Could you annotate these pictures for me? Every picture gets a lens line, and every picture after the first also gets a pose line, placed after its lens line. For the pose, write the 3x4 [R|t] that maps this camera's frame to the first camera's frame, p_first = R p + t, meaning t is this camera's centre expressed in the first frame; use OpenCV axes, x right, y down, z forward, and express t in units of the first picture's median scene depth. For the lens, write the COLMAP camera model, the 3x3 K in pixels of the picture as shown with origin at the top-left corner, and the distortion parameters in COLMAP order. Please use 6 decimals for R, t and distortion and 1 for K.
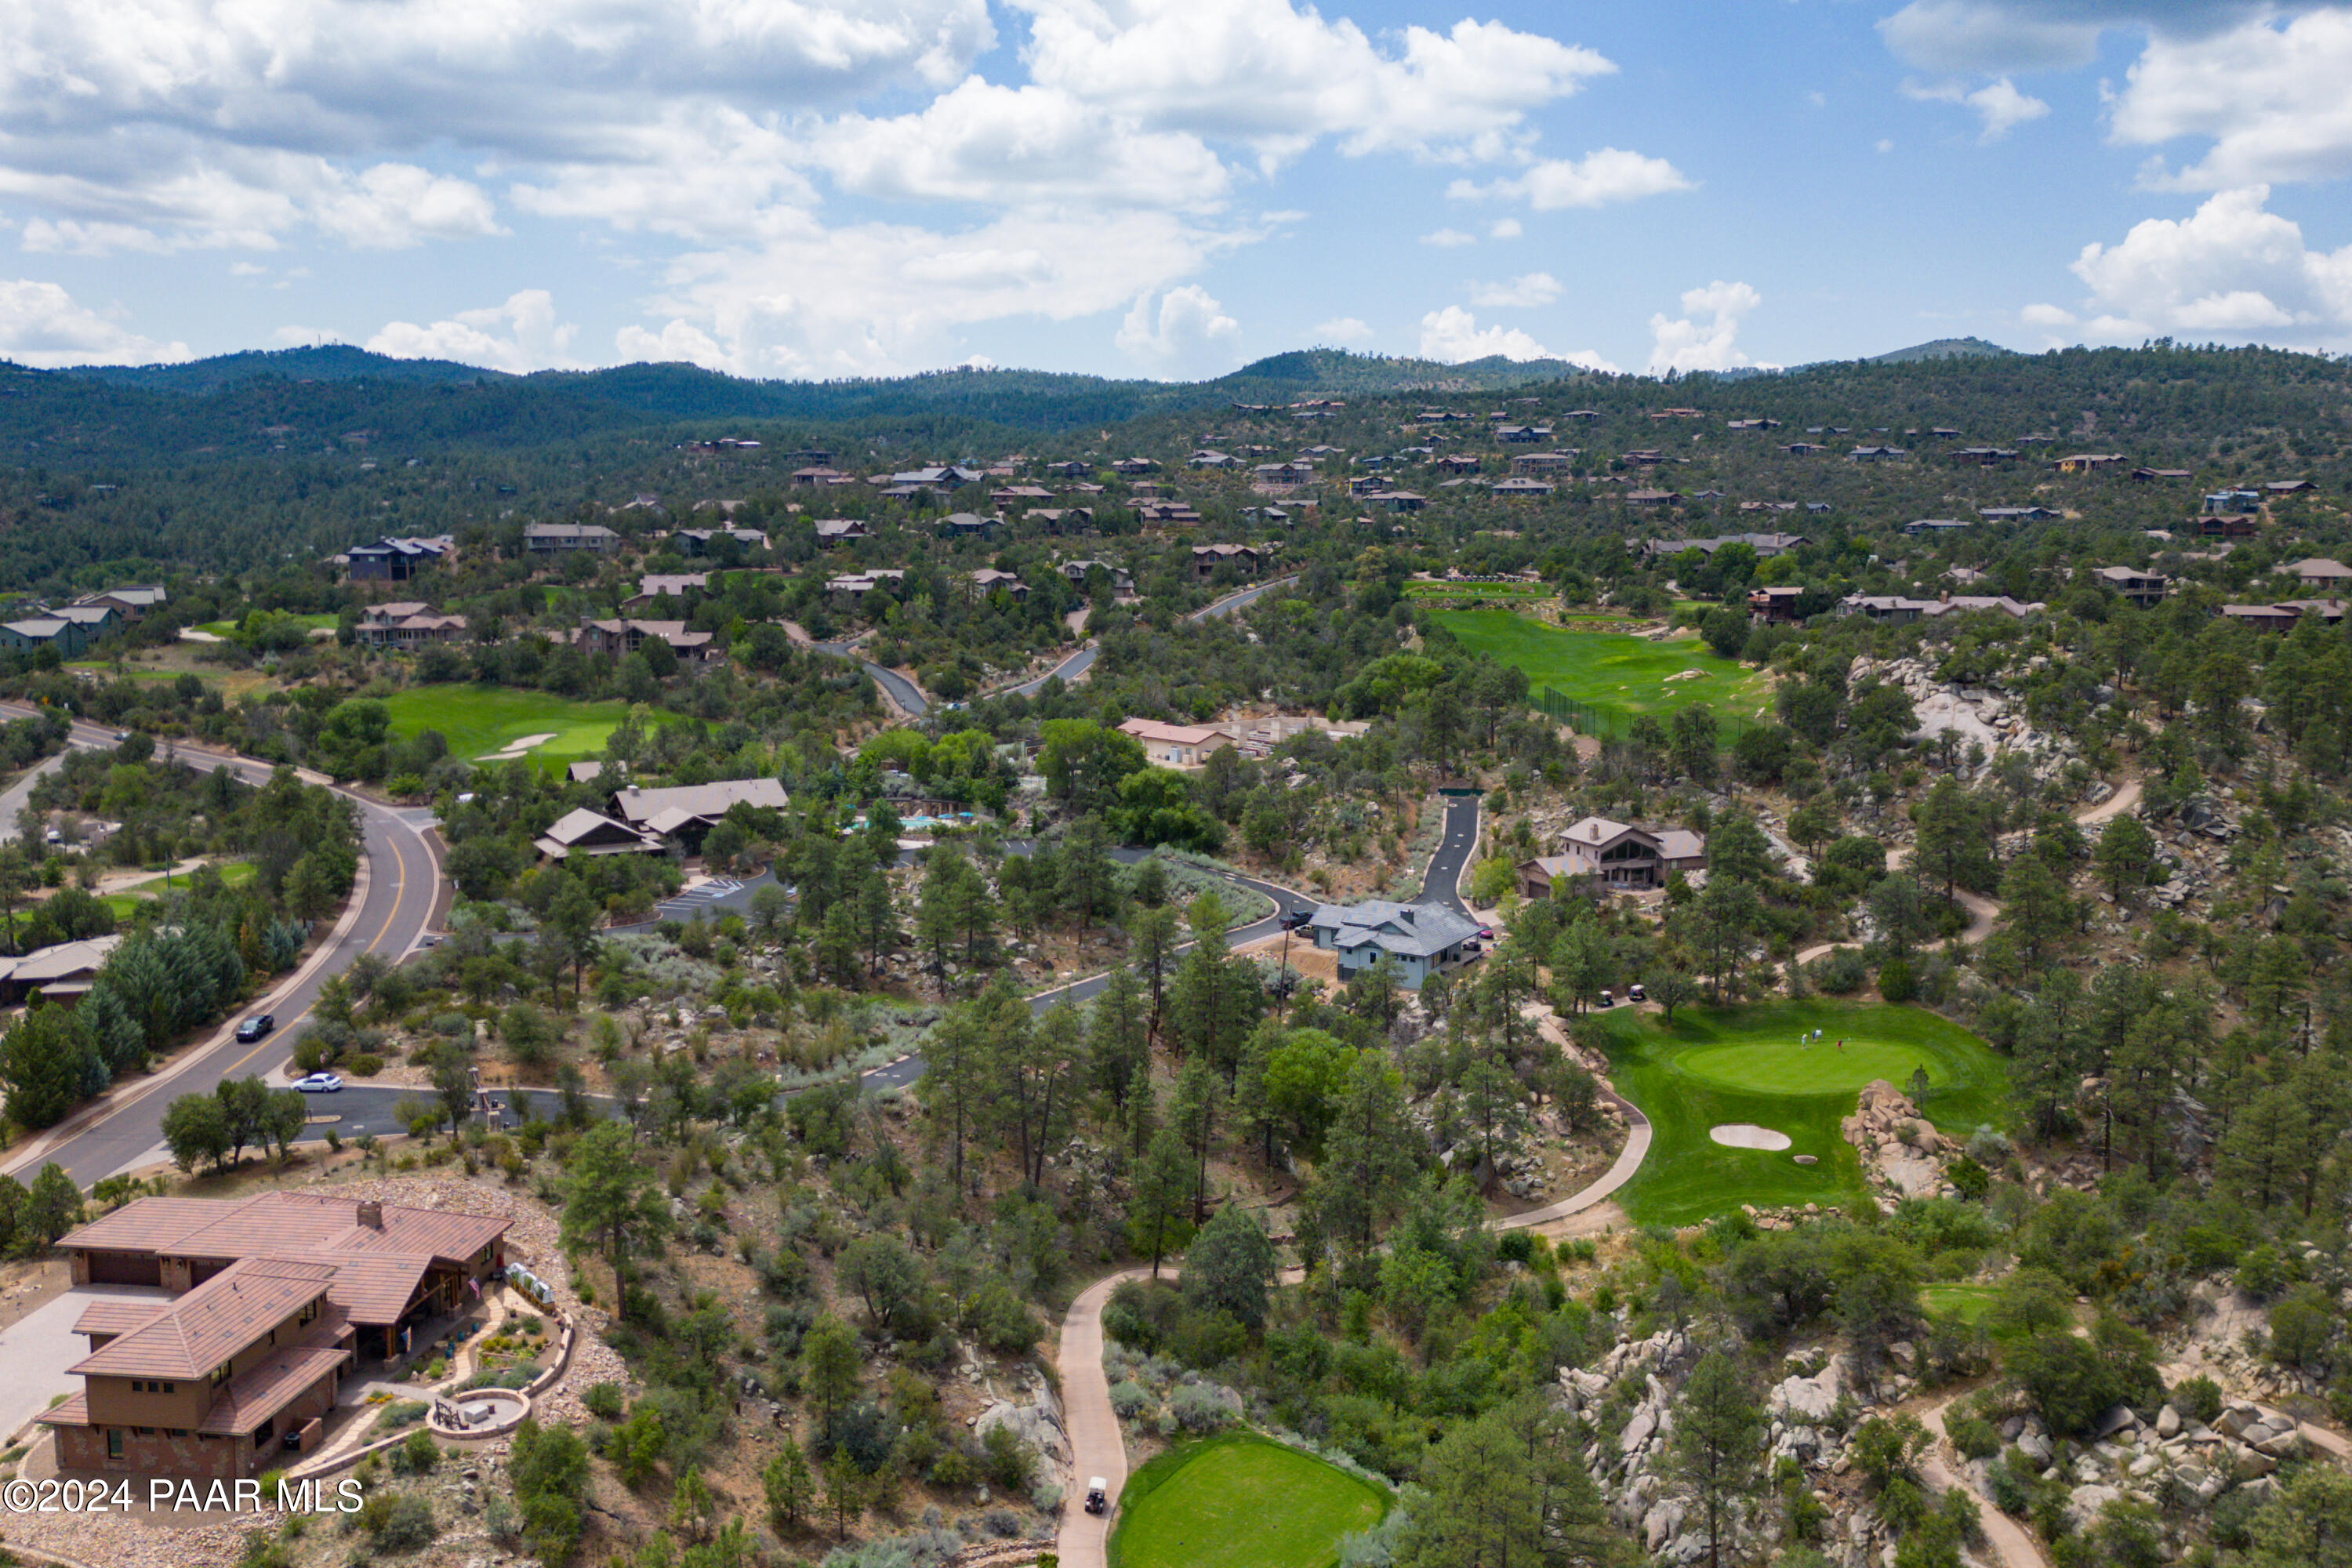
lens RADIAL K [[1963.2, 0, 1152.0], [0, 1963.2, 797.4], [0, 0, 1]] dist [0.088677, -0.112703]
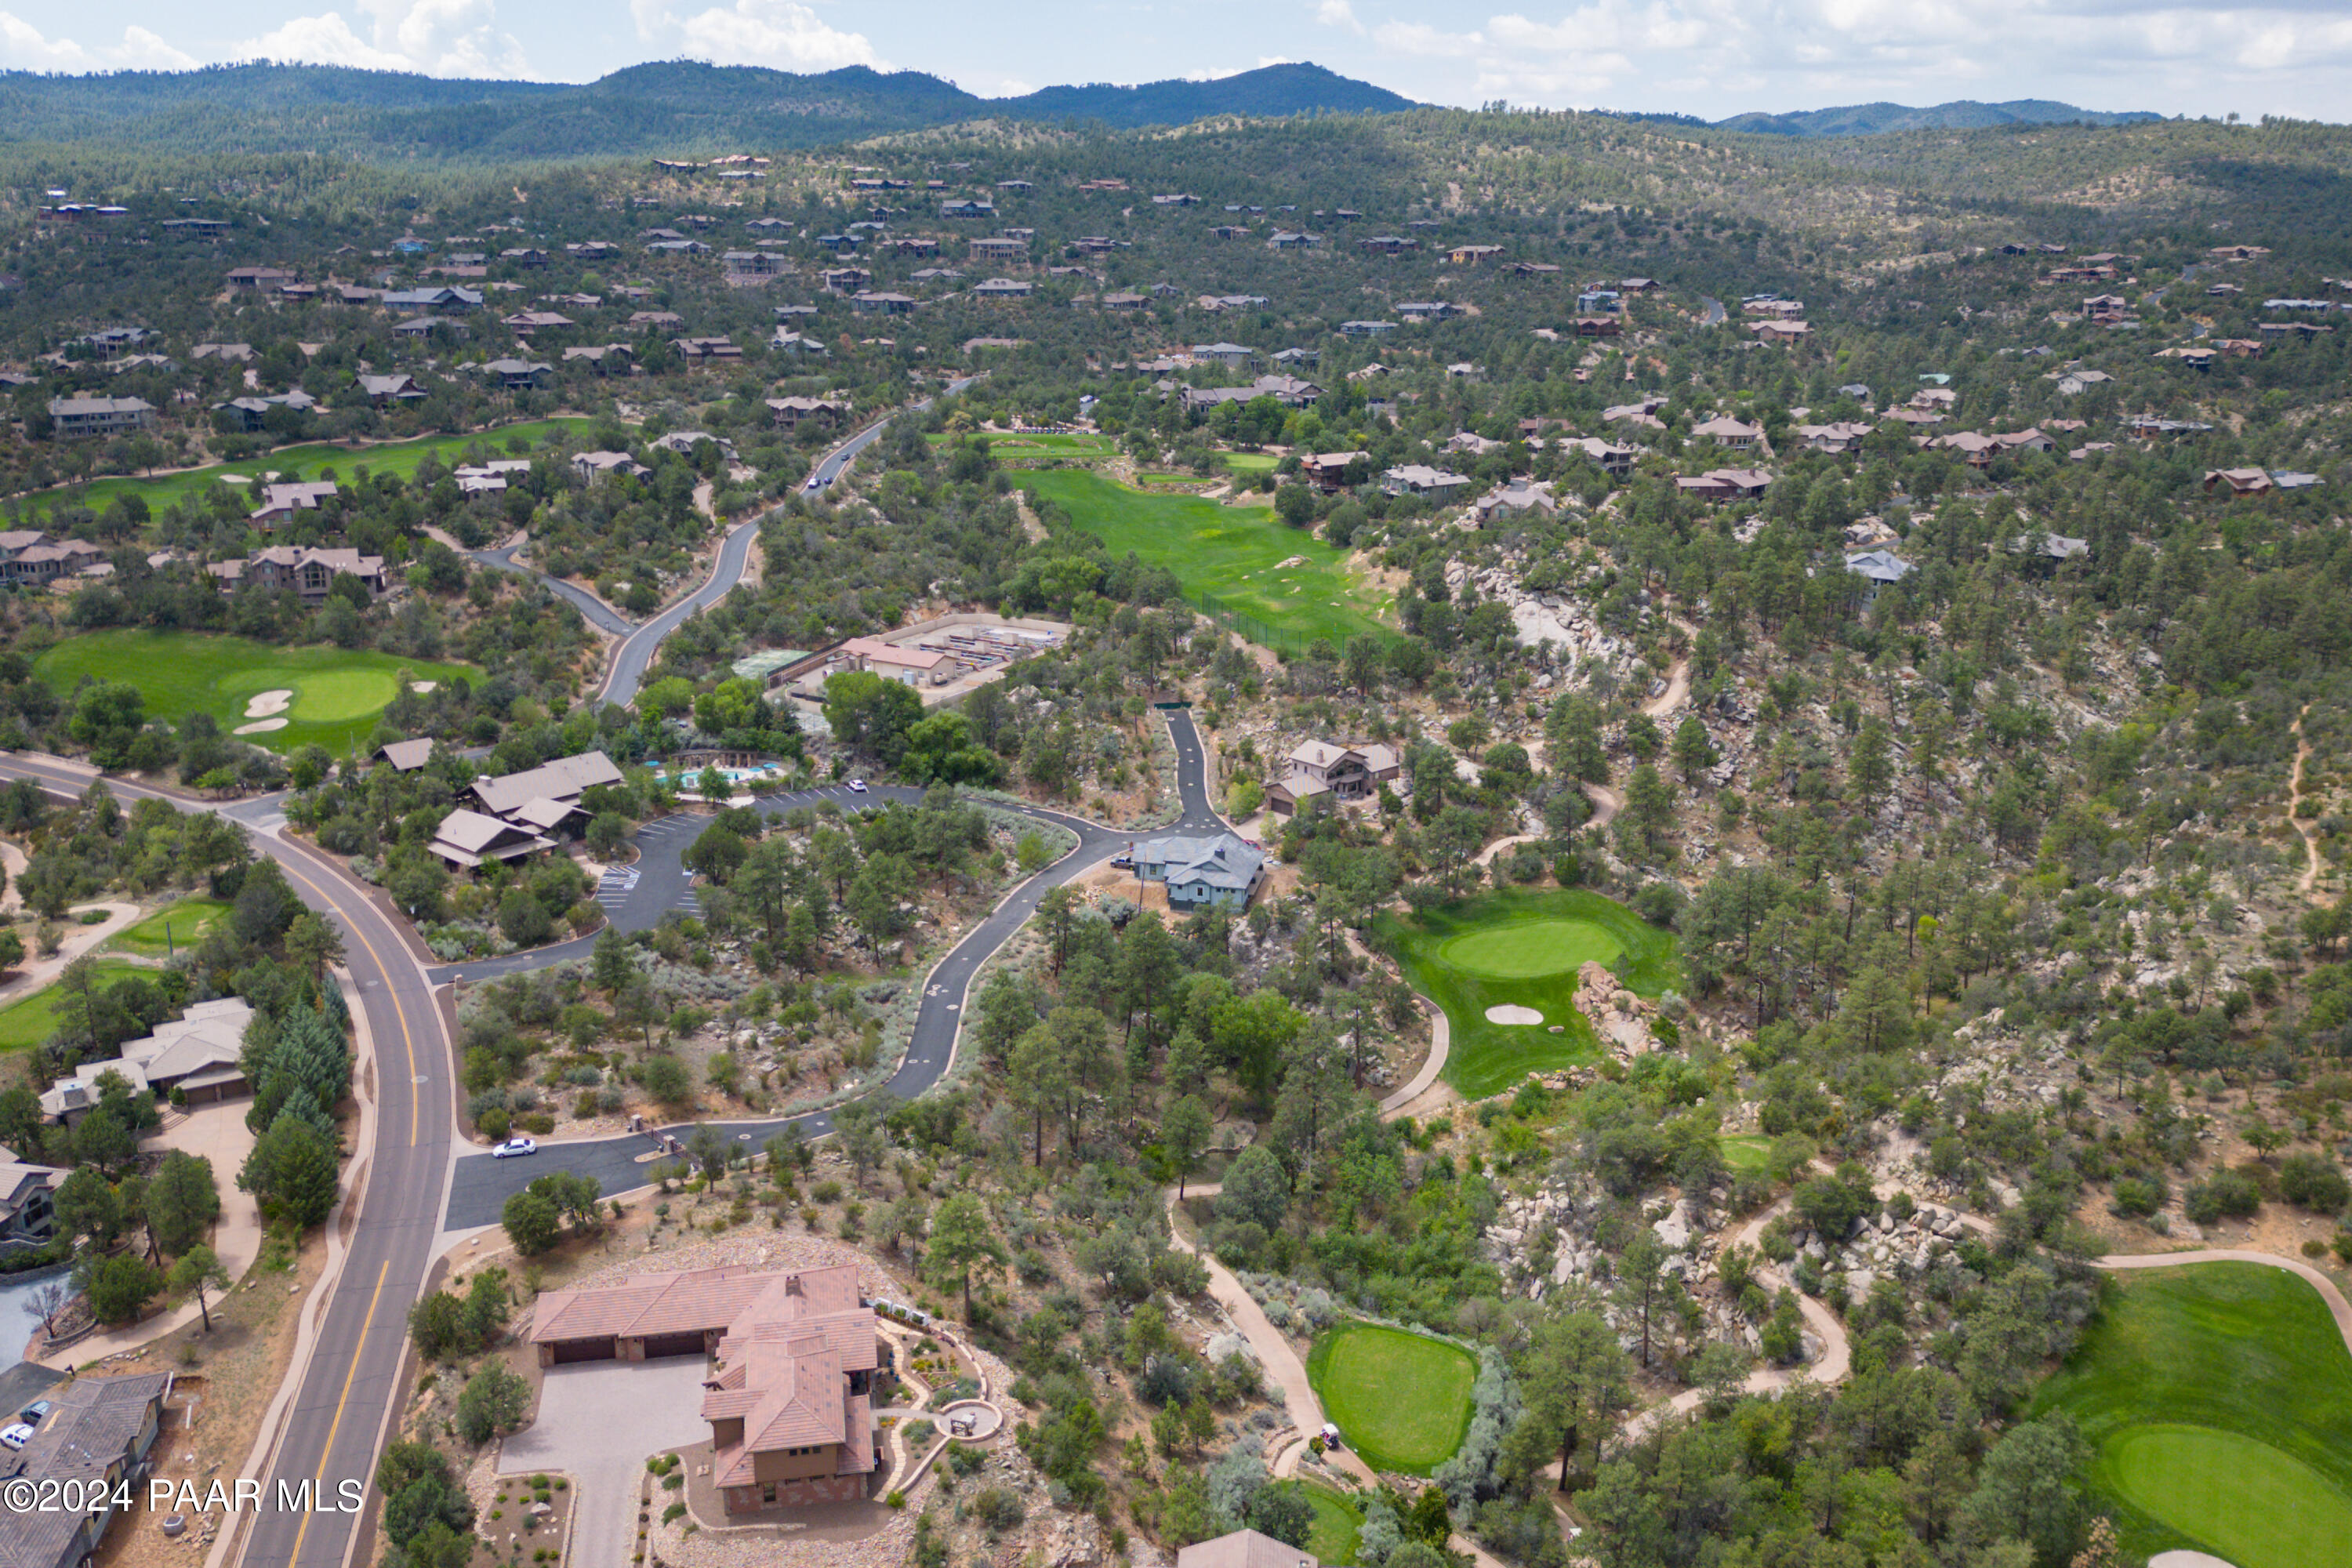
lens RADIAL K [[1963.2, 0, 1137.4], [0, 1963.2, 796.0], [0, 0, 1]] dist [0.088677, -0.112703]
pose [[0.950492, -0.090879, 0.297162, -0.262370], [0.046646, 0.987171, 0.152699, -0.154604], [-0.307227, -0.131278, 0.942538, -0.149748]]
